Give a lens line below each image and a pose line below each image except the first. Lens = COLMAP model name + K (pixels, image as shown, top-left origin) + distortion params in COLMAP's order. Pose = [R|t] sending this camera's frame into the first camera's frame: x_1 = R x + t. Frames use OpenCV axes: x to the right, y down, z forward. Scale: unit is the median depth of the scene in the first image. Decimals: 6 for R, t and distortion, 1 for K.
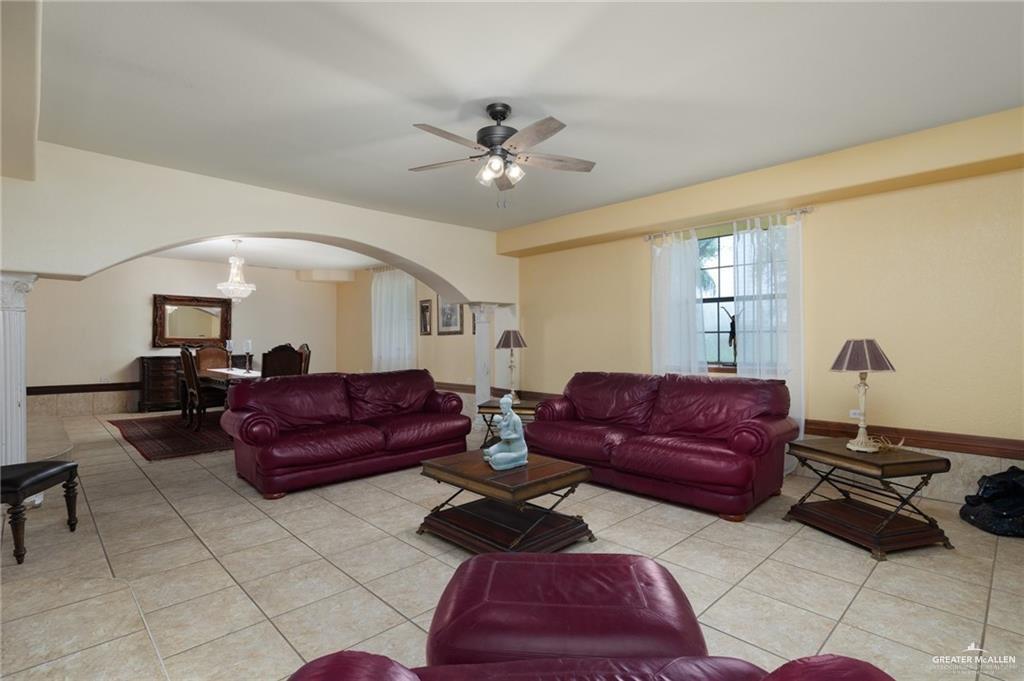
lens RADIAL K [[475.1, 0, 512.0], [0, 475.1, 340.5], [0, 0, 1]] dist [-0.001070, -0.000405]
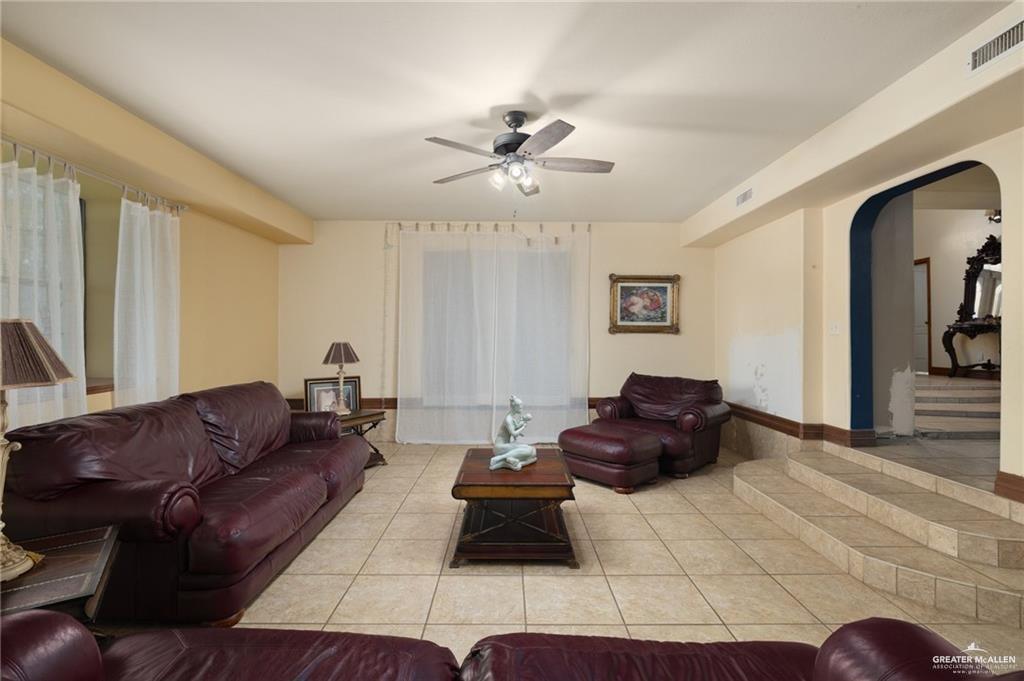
lens RADIAL K [[475.1, 0, 512.0], [0, 475.1, 340.5], [0, 0, 1]] dist [-0.001070, -0.000405]
pose [[-0.706242, 0.003476, 0.707962, -0.737625], [-0.001530, 0.999978, -0.006435, 0.000761], [-0.707969, -0.005628, -0.706221, 1.723927]]
